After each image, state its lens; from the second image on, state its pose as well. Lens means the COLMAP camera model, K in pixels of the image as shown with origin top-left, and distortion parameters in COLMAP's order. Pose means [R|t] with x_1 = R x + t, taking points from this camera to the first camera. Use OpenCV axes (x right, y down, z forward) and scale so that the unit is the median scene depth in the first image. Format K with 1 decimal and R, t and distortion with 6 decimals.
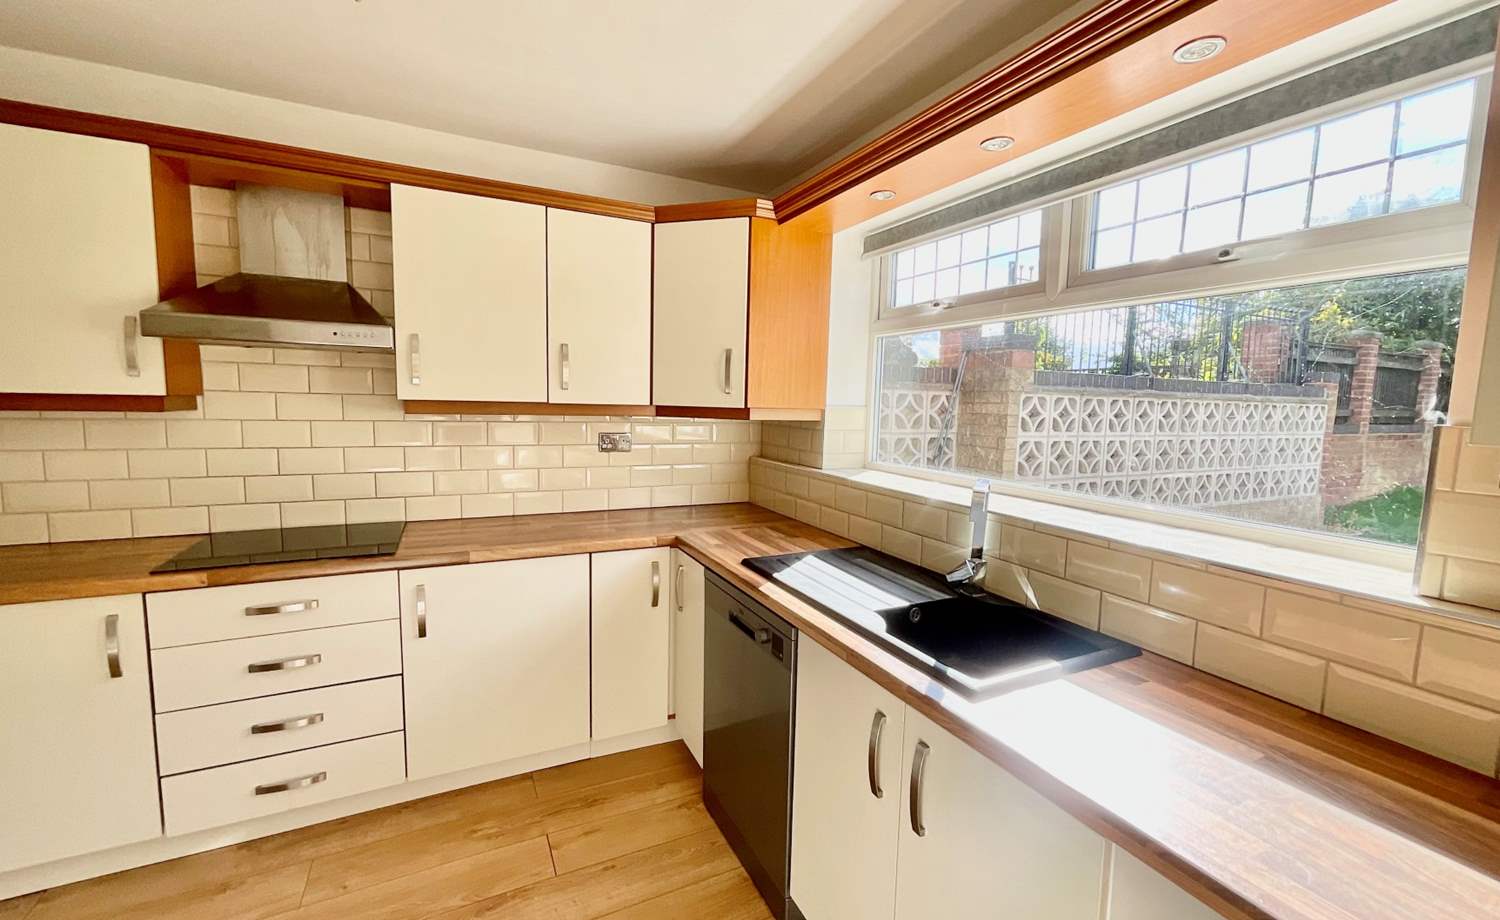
lens RADIAL K [[600.9, 0, 750.0], [0, 600.9, 460.0], [0, 0, 1]] dist [0.000108, 0.000400]
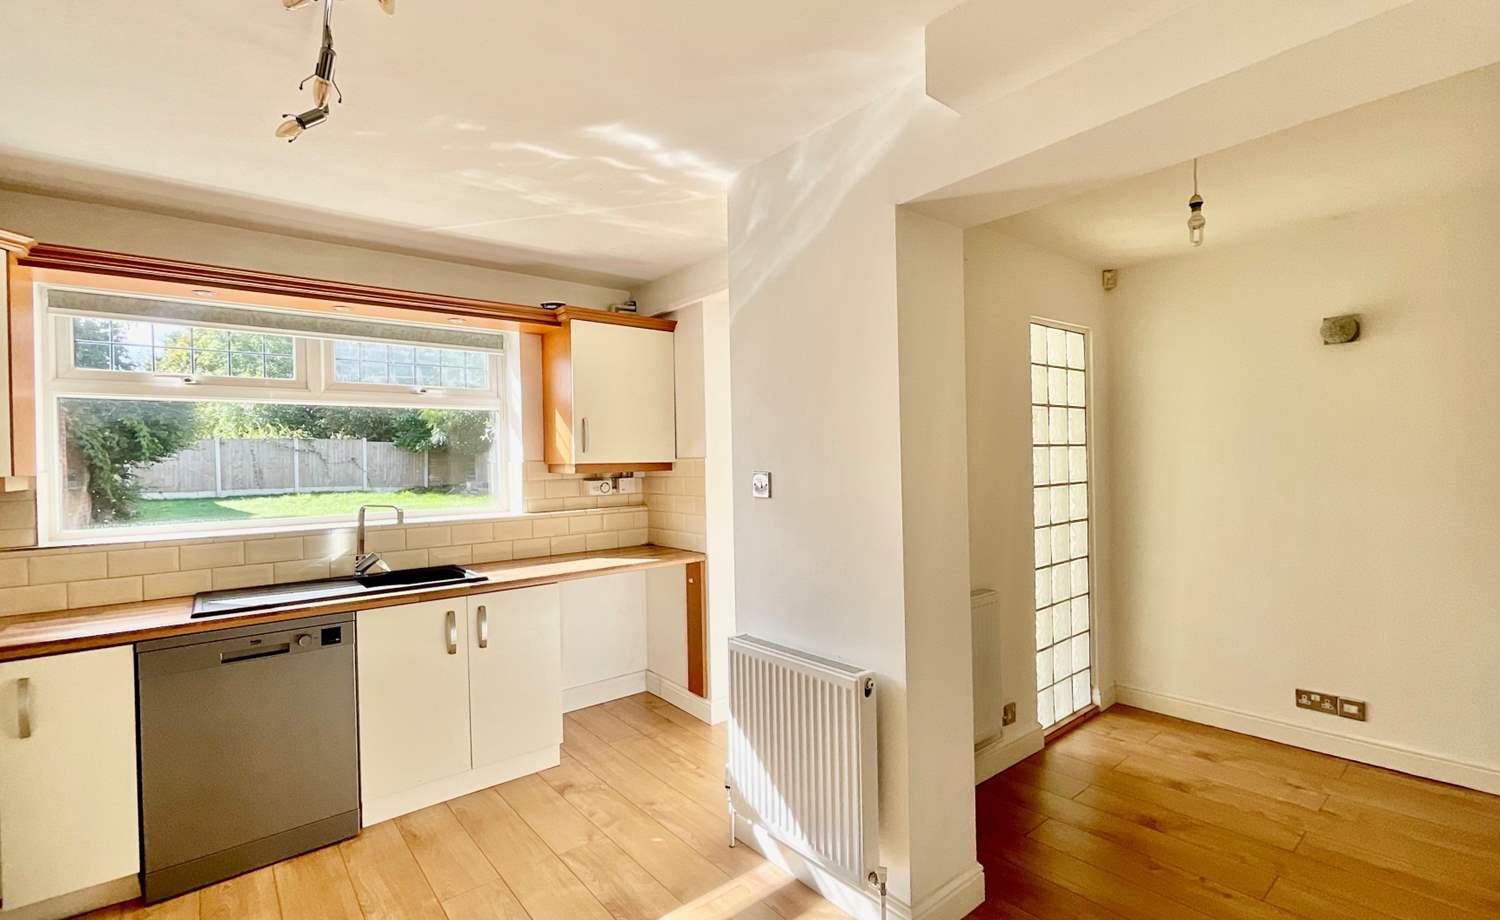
lens RADIAL K [[664.7, 0, 743.6], [0, 664.7, 463.2], [0, 0, 1]] dist [0.000629, 0.000308]
pose [[-0.225289, -0.023413, 0.974011, -1.138455], [0.114125, 0.992195, 0.050247, -0.038295], [-0.967585, 0.122479, -0.220858, 0.253072]]
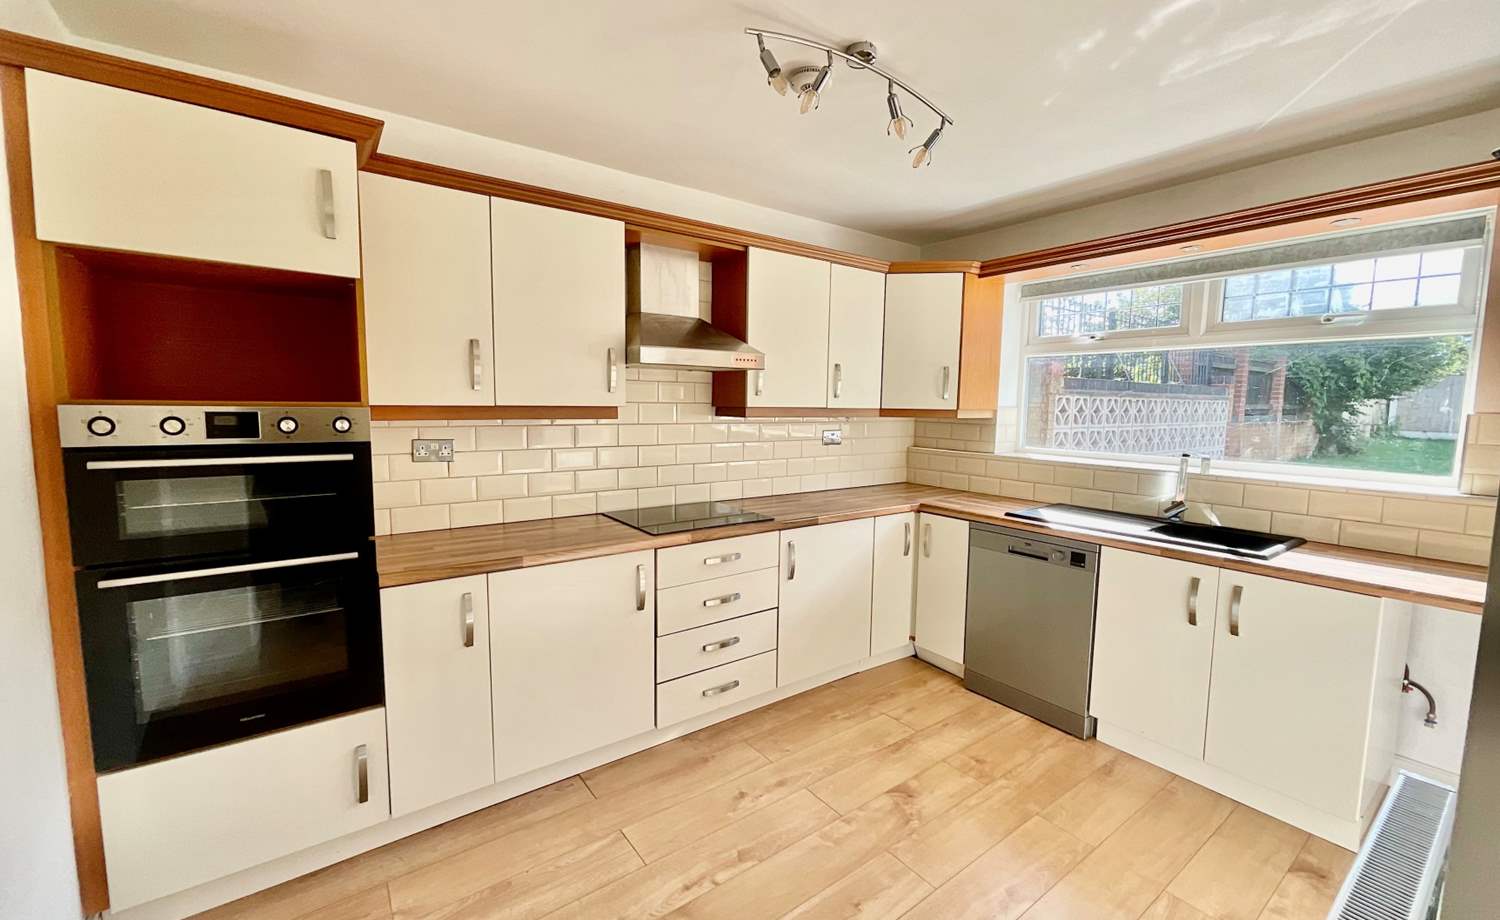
lens RADIAL K [[600.9, 0, 750.0], [0, 600.9, 460.0], [0, 0, 1]] dist [0.000108, 0.000400]
pose [[0.985843, -0.027351, 0.165425, -0.728527], [0.027433, 0.999622, 0.001790, 0.014052], [-0.165412, 0.002773, 0.986221, -0.290118]]
